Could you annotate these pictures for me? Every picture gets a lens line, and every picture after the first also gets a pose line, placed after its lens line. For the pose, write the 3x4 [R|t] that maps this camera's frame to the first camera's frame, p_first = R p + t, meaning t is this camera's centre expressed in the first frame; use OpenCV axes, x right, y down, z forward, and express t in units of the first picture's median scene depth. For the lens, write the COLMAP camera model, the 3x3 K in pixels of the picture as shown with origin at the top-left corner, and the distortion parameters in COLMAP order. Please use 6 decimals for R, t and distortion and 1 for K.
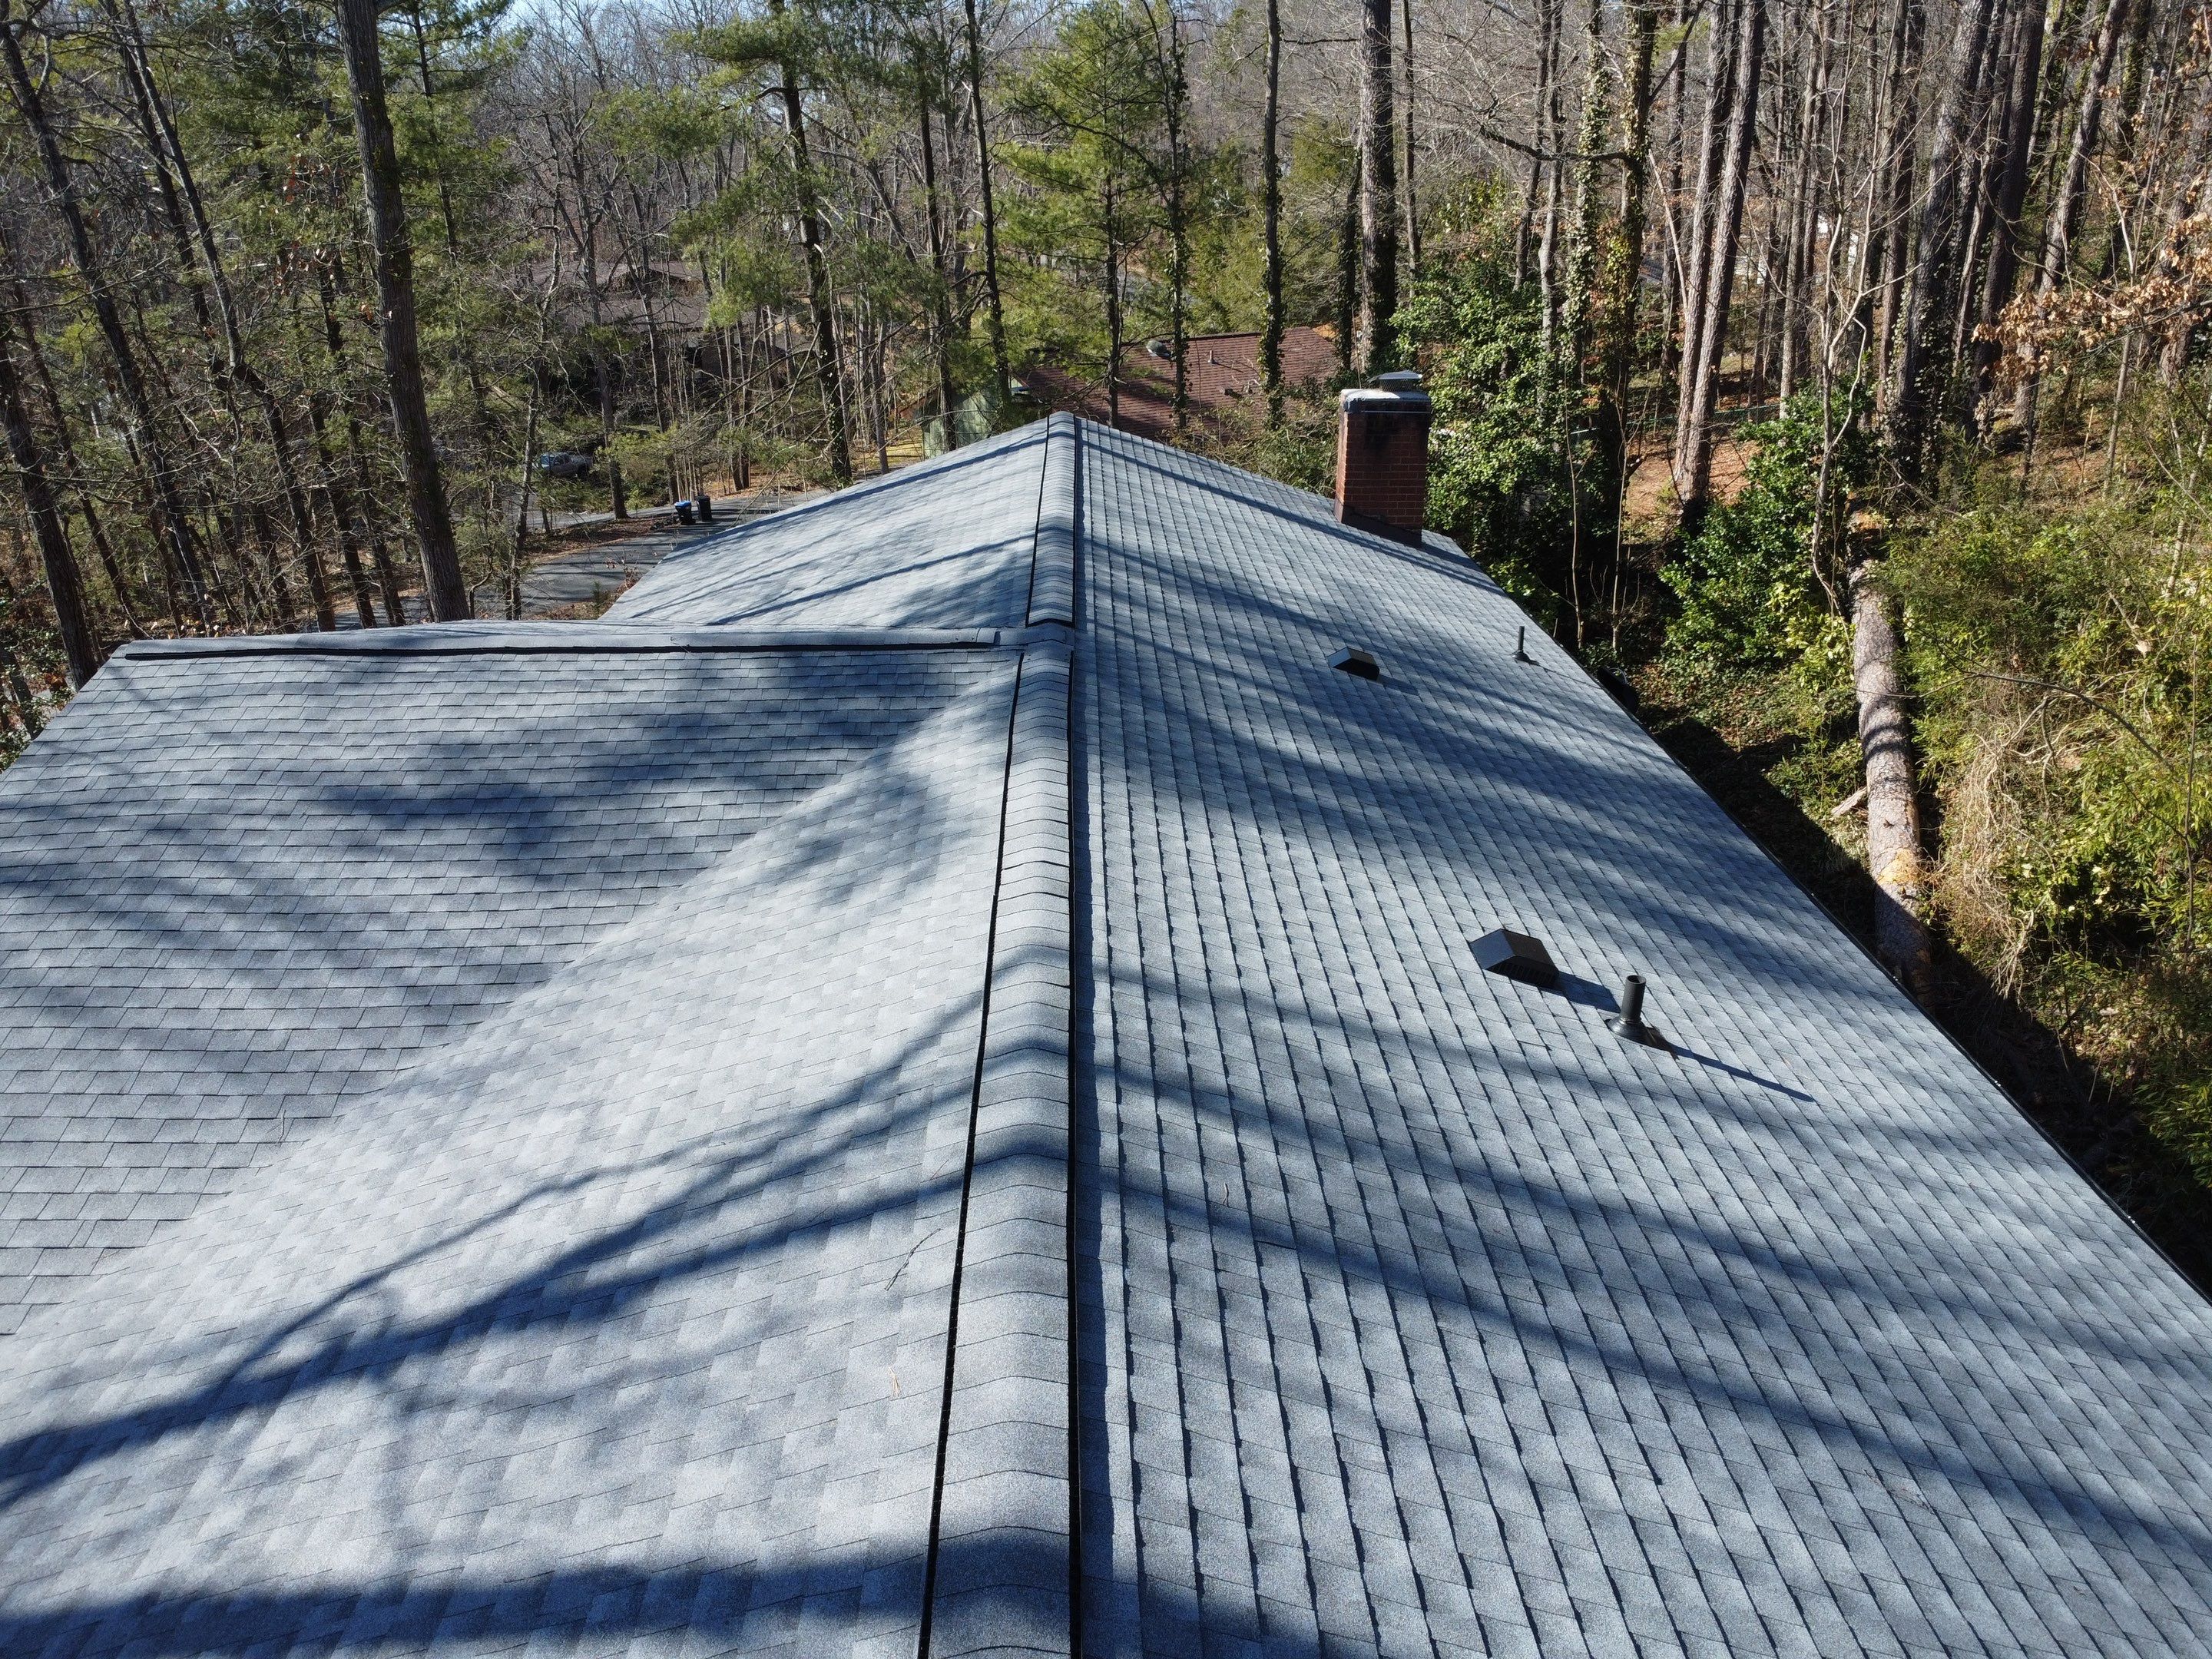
lens RADIAL K [[1628.7, 0, 1106.0], [0, 1628.7, 829.5], [0, 0, 1]] dist [-0.025463, -0.027047]
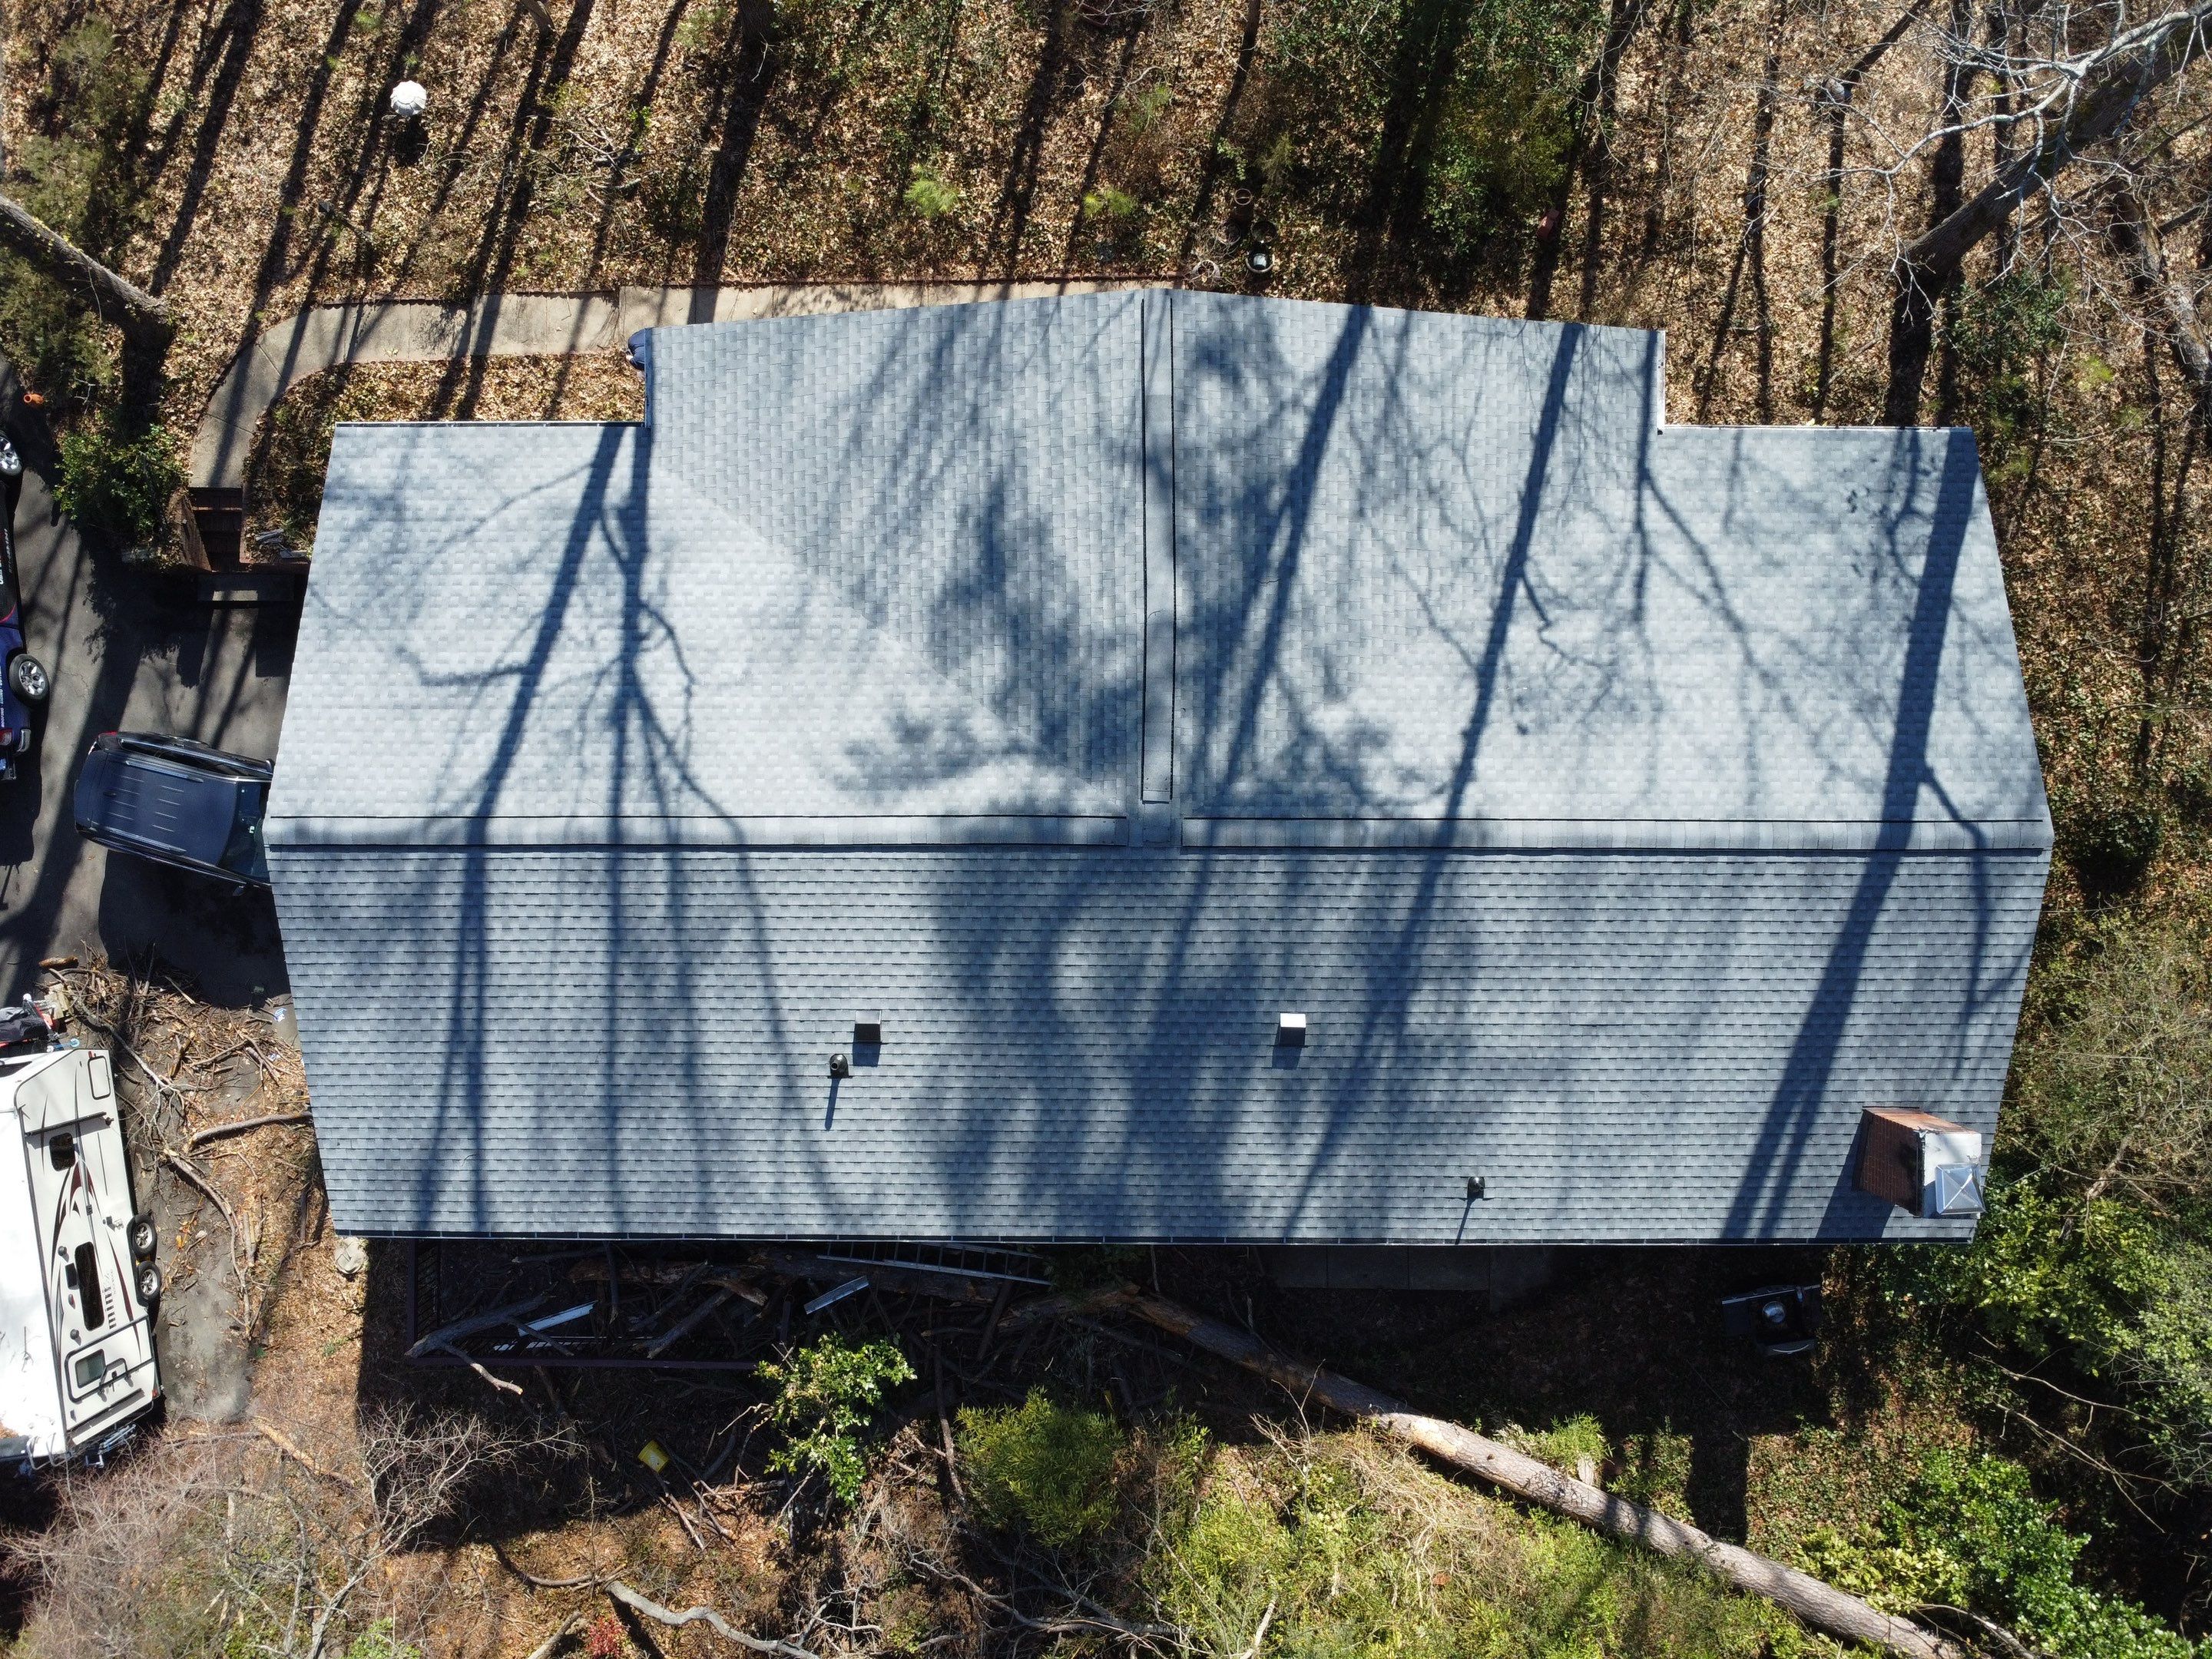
lens RADIAL K [[1610.0, 0, 1101.0], [0, 1610.0, 804.9], [0, 0, 1]] dist [-0.002506, -0.023642]
pose [[-0.019257, 0.999783, -0.007893, -0.027954], [-0.386884, -0.000171, 0.922129, -0.936793], [0.921927, 0.020811, 0.386803, 0.160749]]
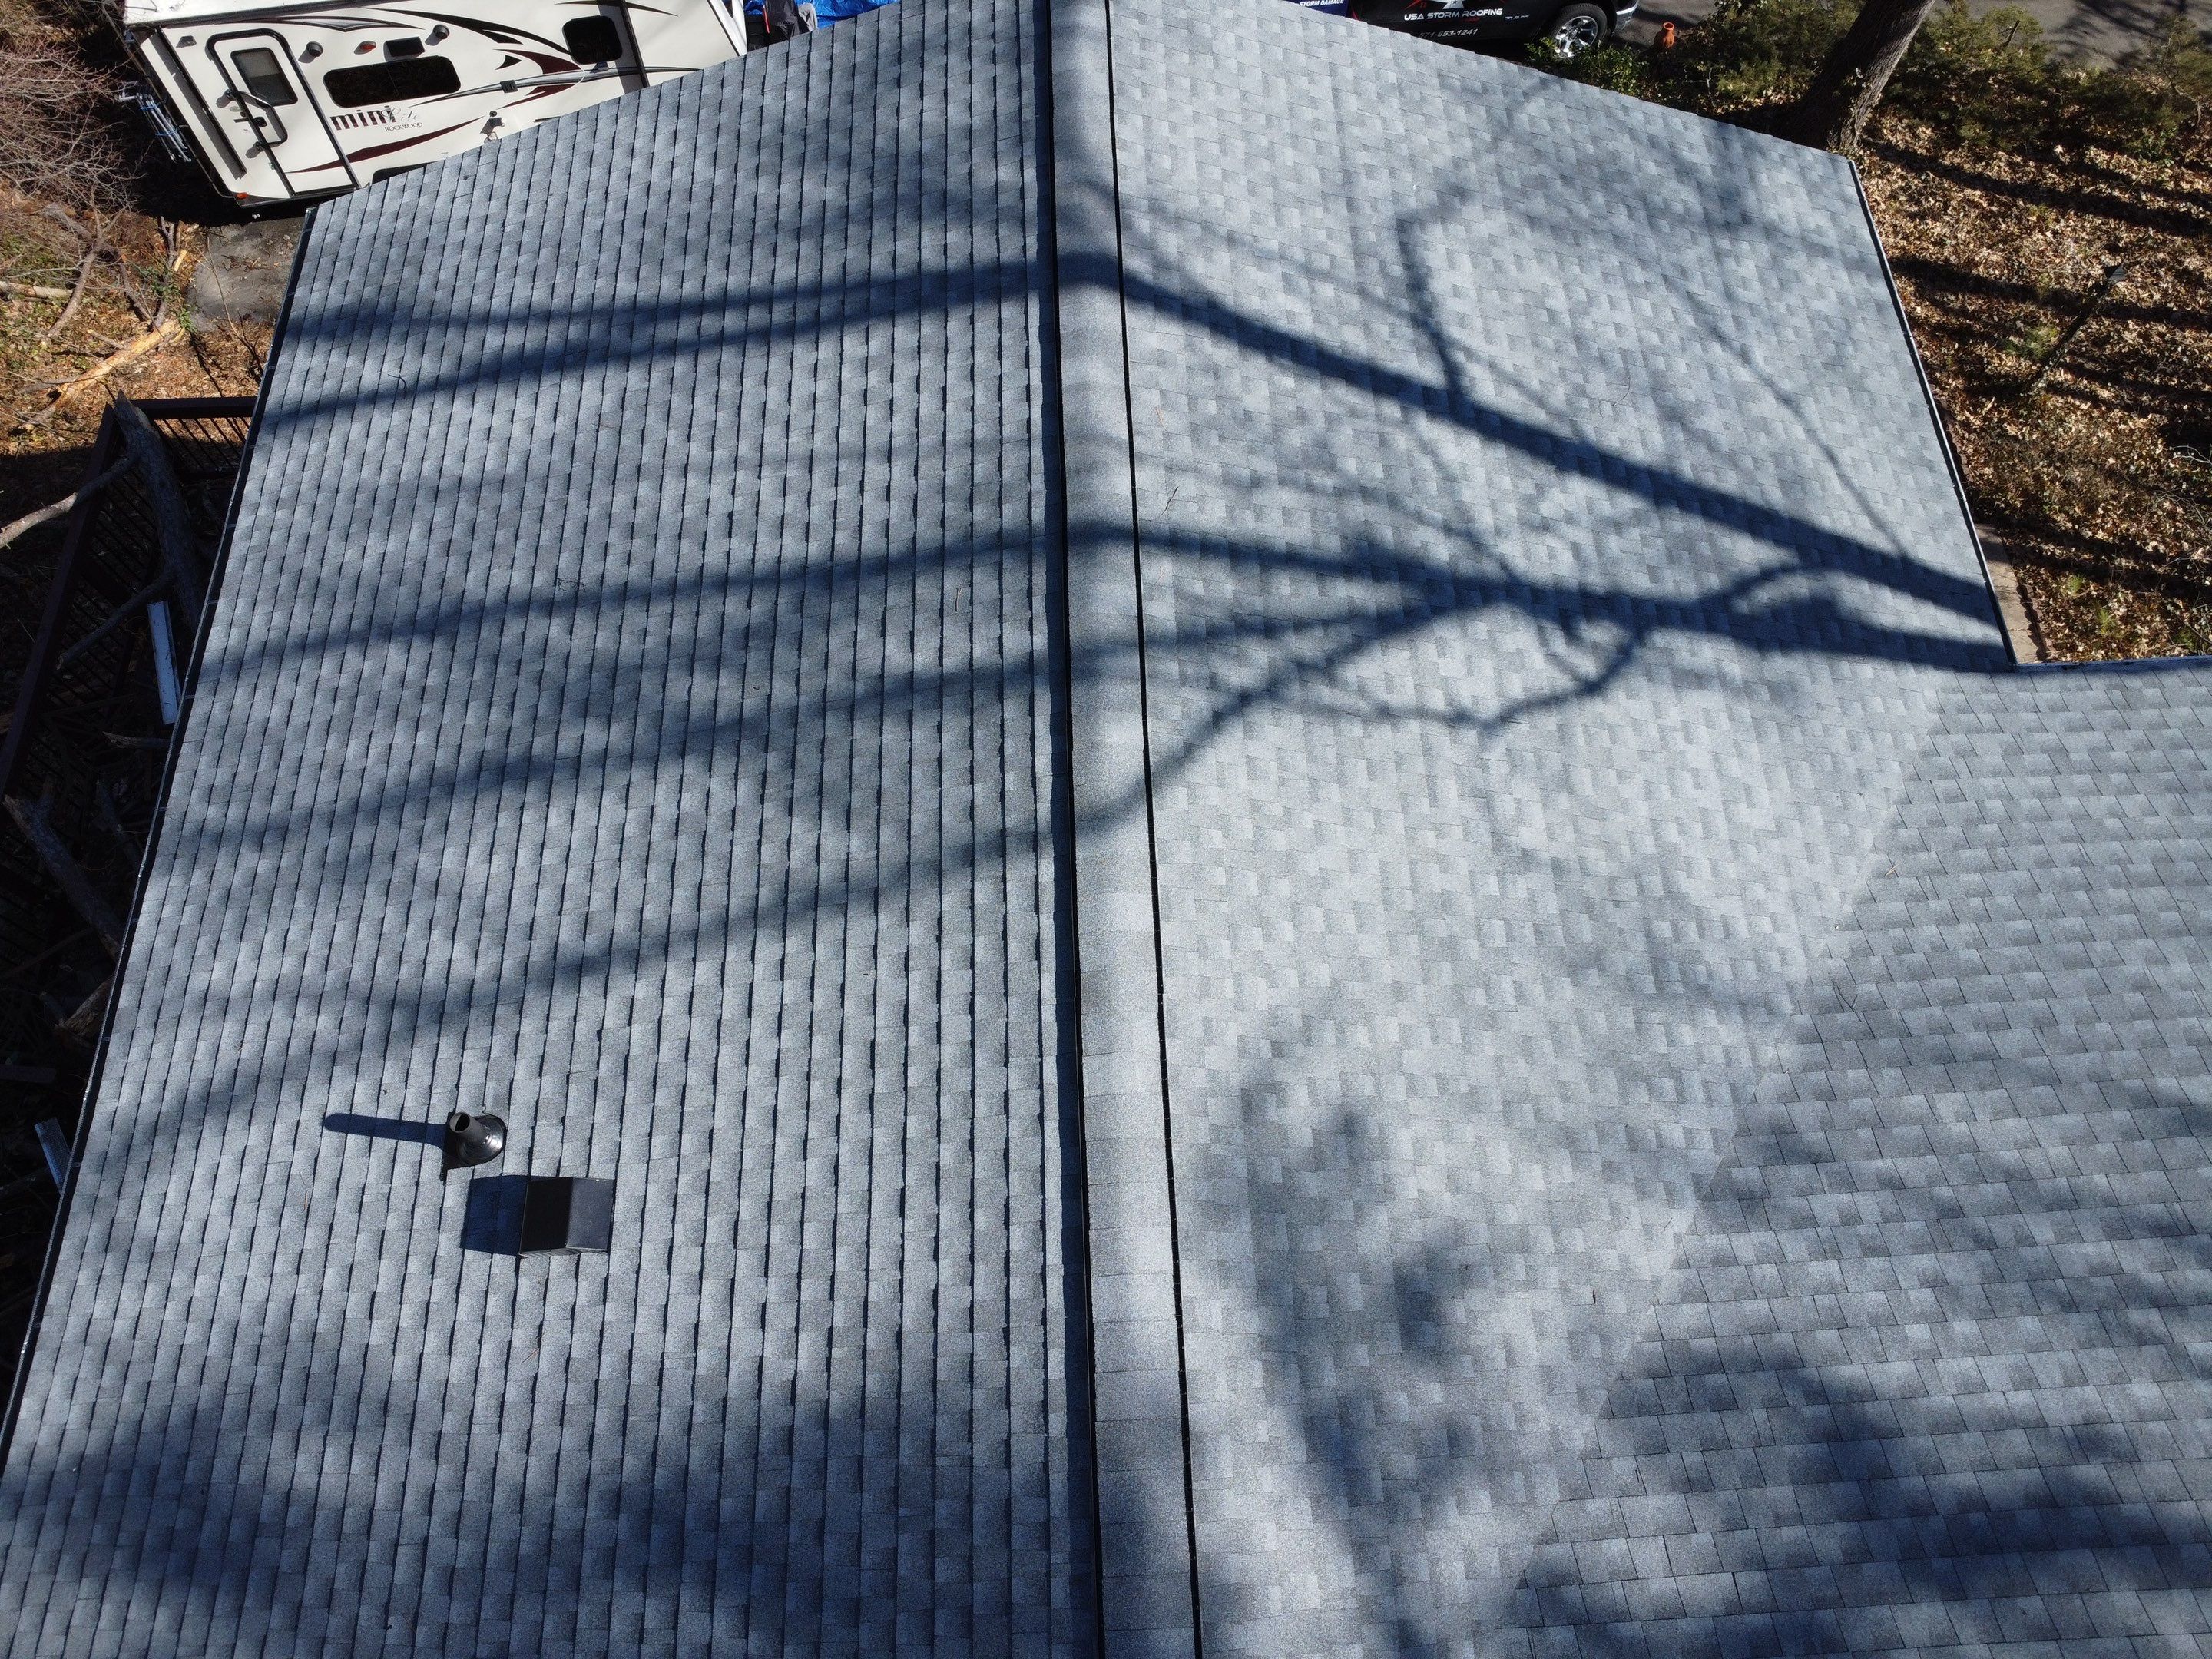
lens RADIAL K [[1610.0, 0, 1101.0], [0, 1610.0, 804.9], [0, 0, 1]] dist [-0.002506, -0.023642]
pose [[-0.999842, 0.017560, 0.002645, -0.014717], [0.003547, 0.051536, 0.998665, -0.319051], [0.017400, 0.998517, -0.051590, 0.346250]]
